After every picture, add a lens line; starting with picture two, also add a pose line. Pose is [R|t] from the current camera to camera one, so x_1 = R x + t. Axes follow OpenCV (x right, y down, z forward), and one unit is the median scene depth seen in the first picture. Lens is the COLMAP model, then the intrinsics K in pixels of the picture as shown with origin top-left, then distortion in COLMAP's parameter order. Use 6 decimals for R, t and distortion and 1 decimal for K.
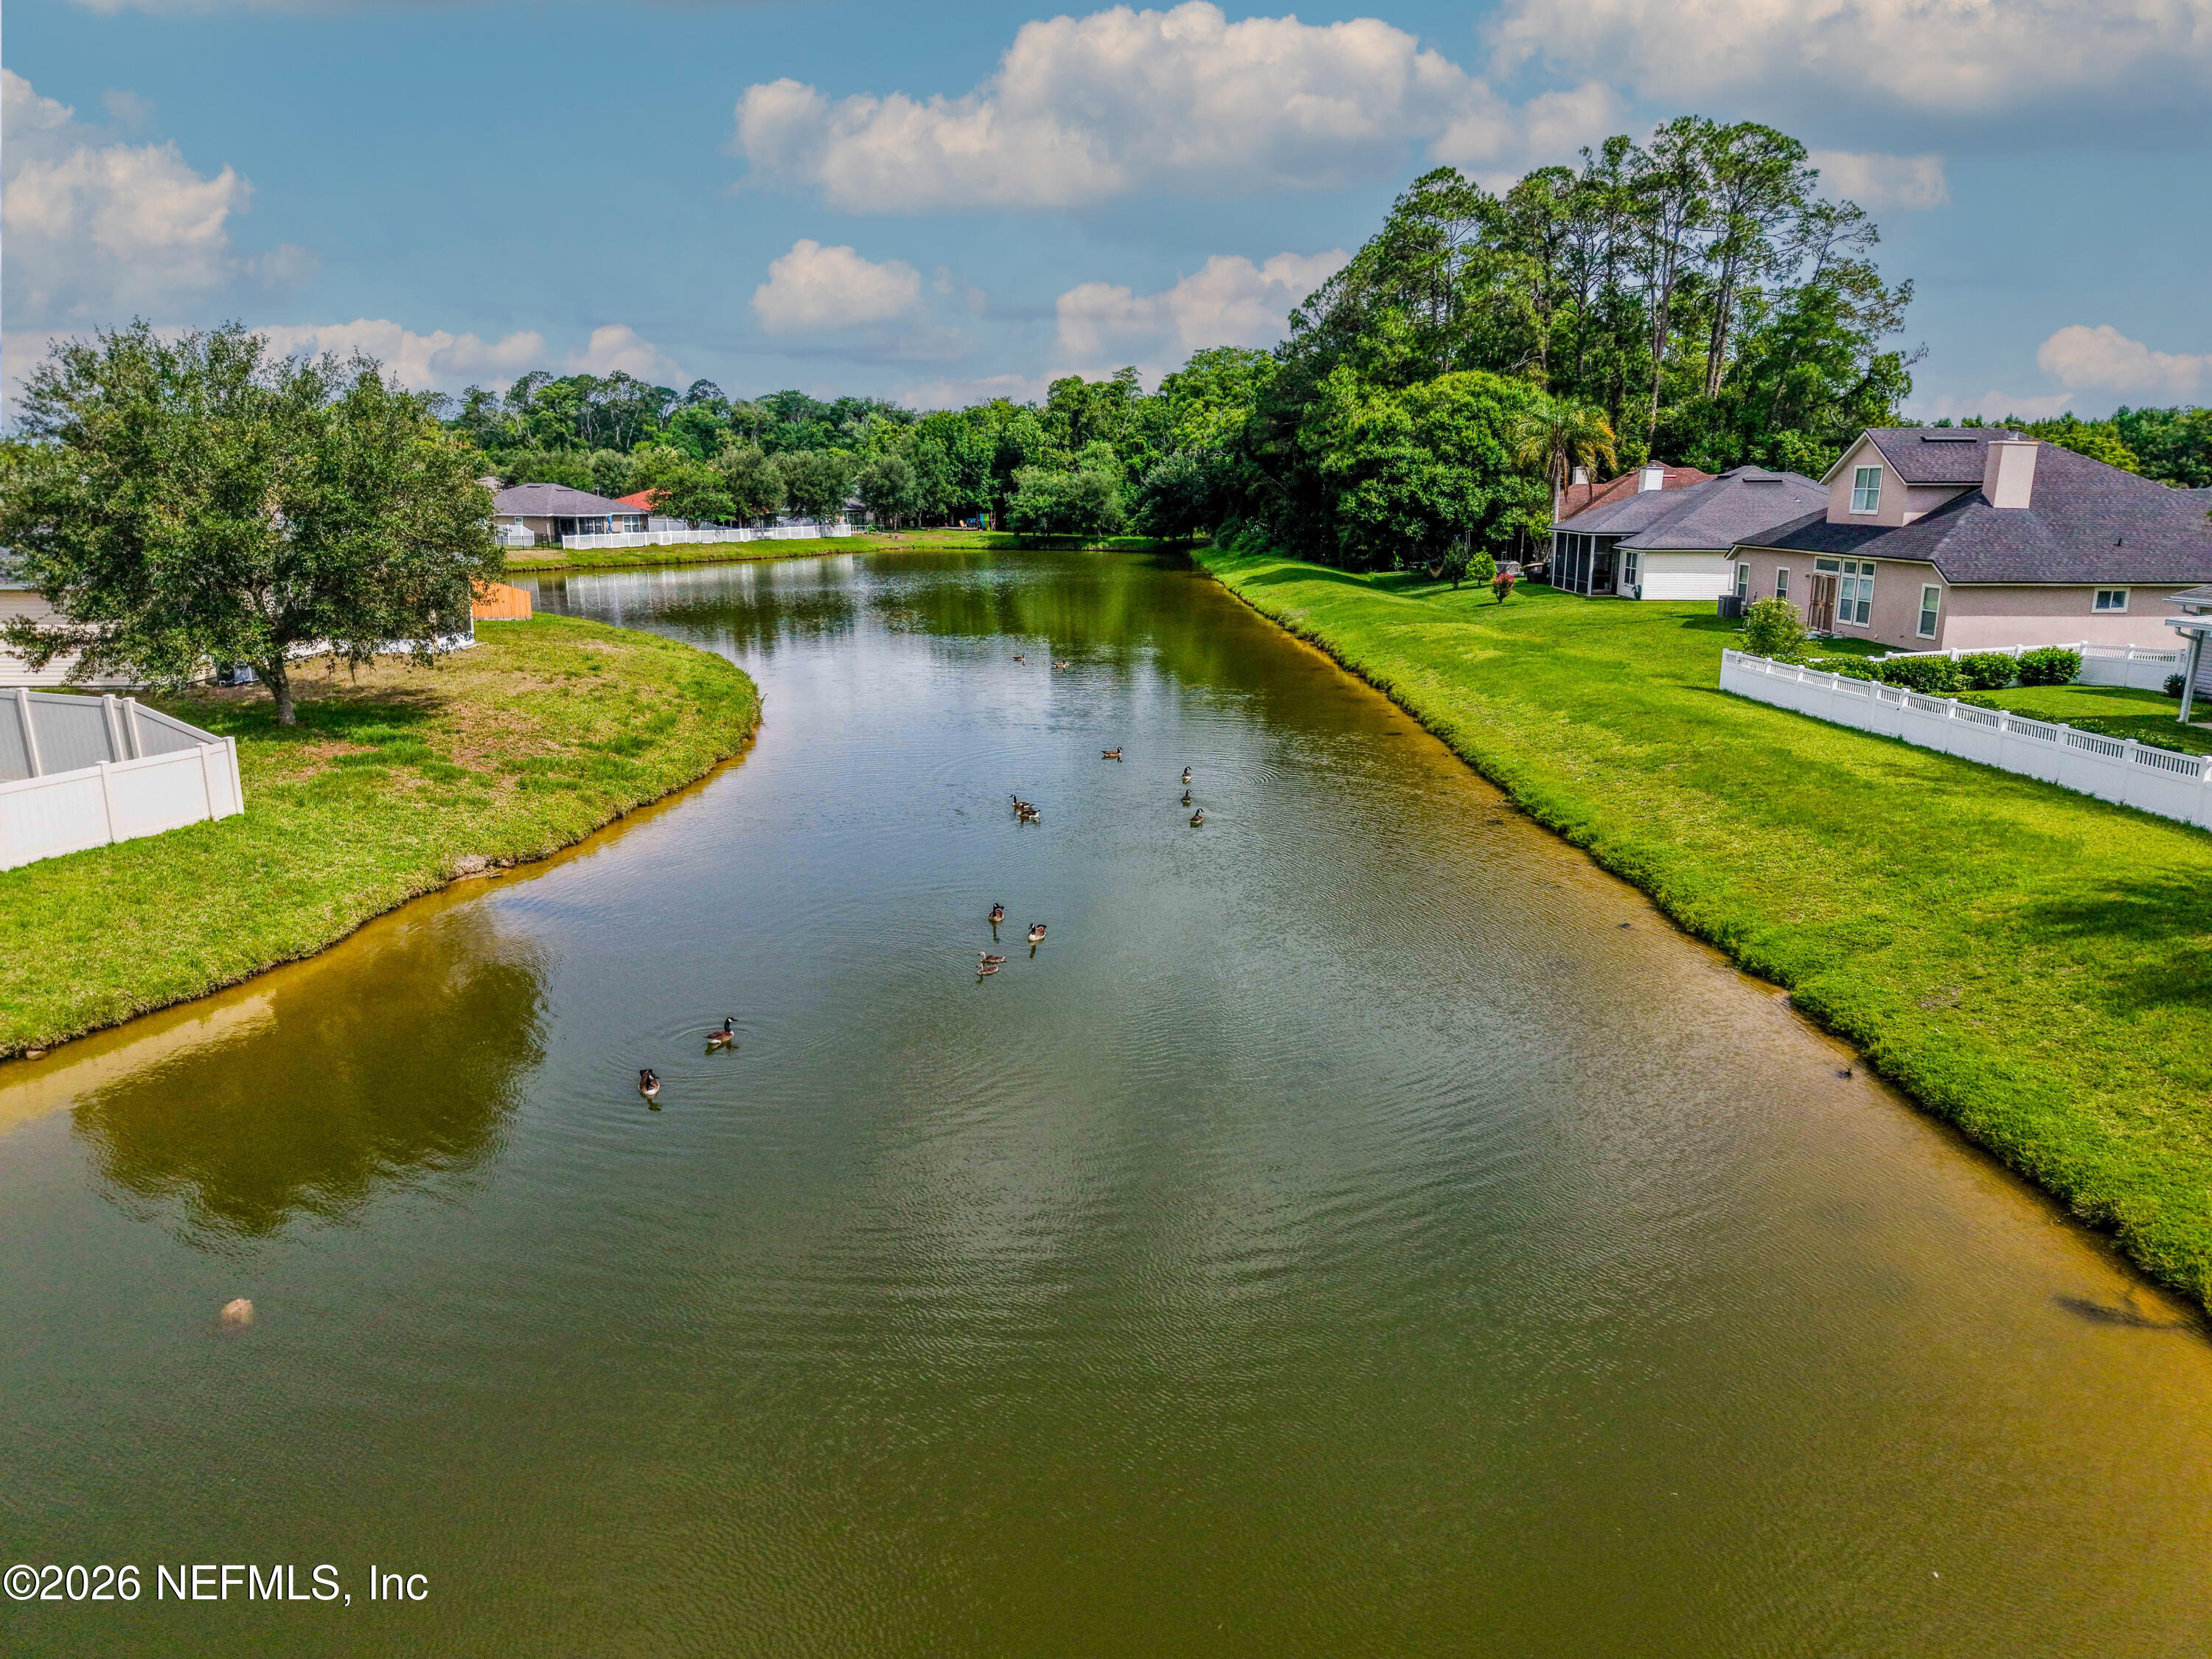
lens RADIAL K [[1543.2, 0, 1106.0], [0, 1543.2, 829.5], [0, 0, 1]] dist [0.017081, -0.007497]
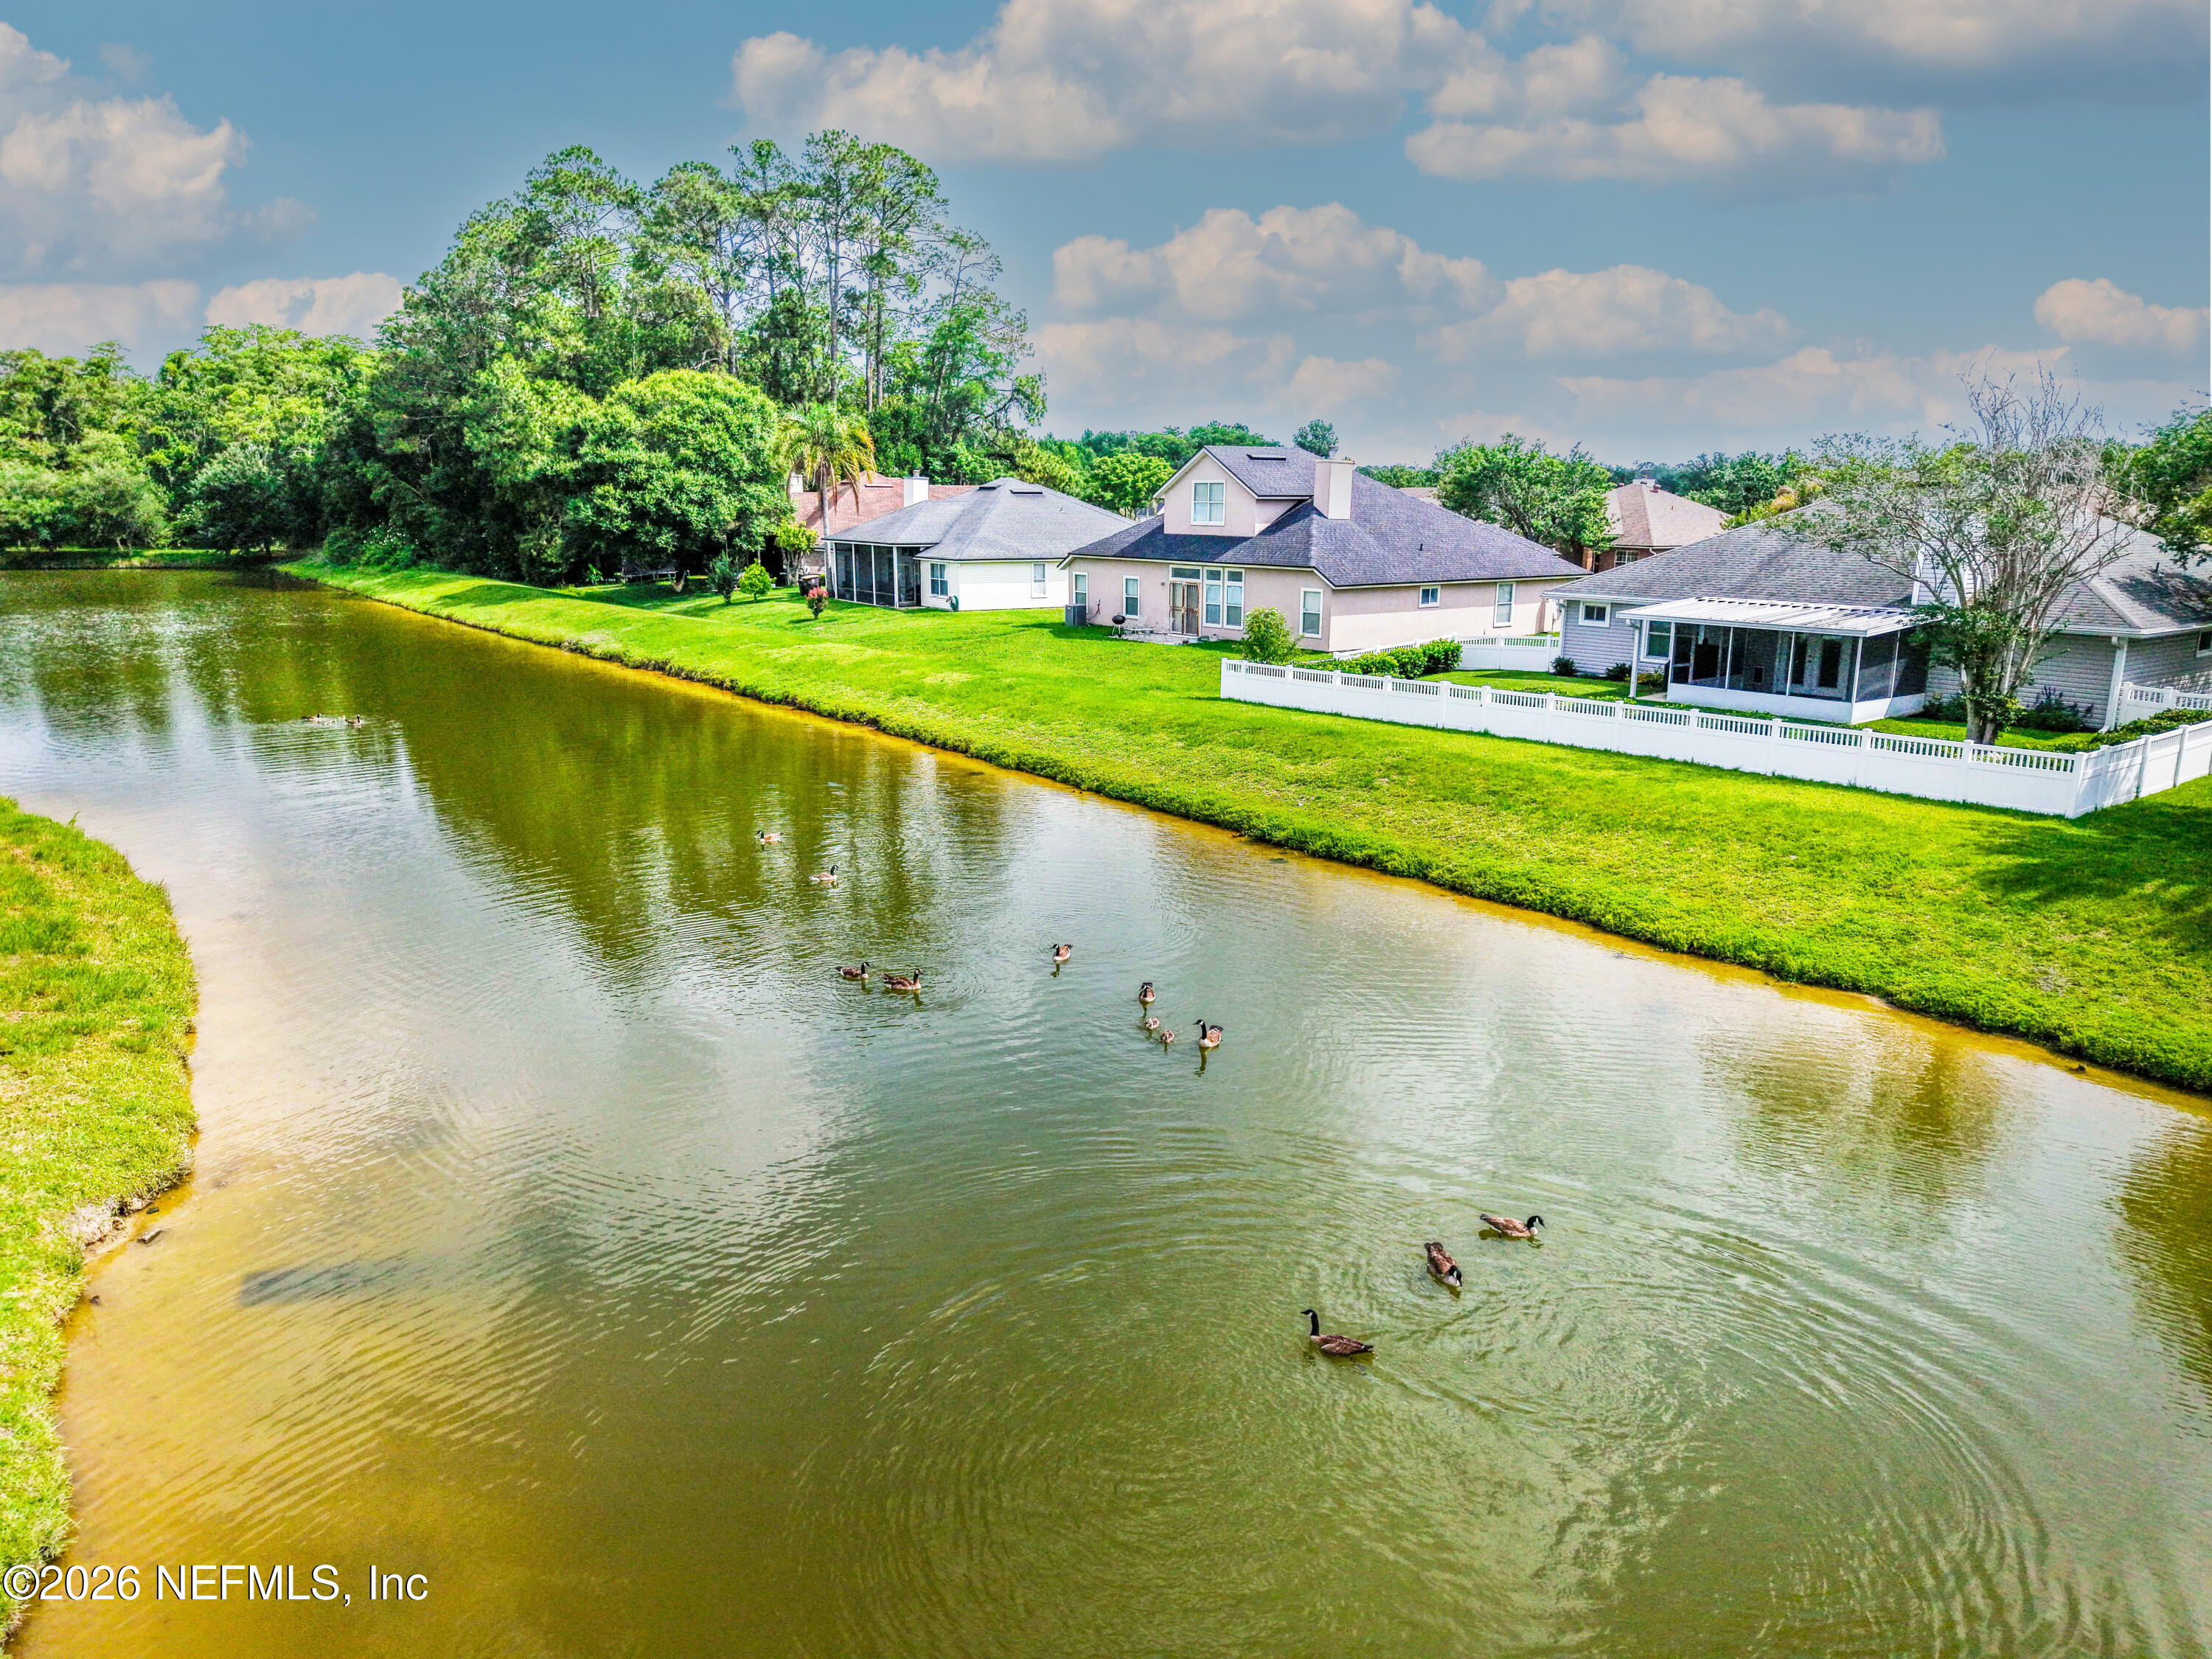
lens RADIAL K [[1543.2, 0, 1106.0], [0, 1543.2, 829.5], [0, 0, 1]] dist [0.017081, -0.007497]
pose [[0.812940, -0.117692, 0.570331, -0.128675], [0.119604, 0.992230, 0.034273, -0.023985], [-0.569933, 0.040352, 0.820700, 0.103721]]
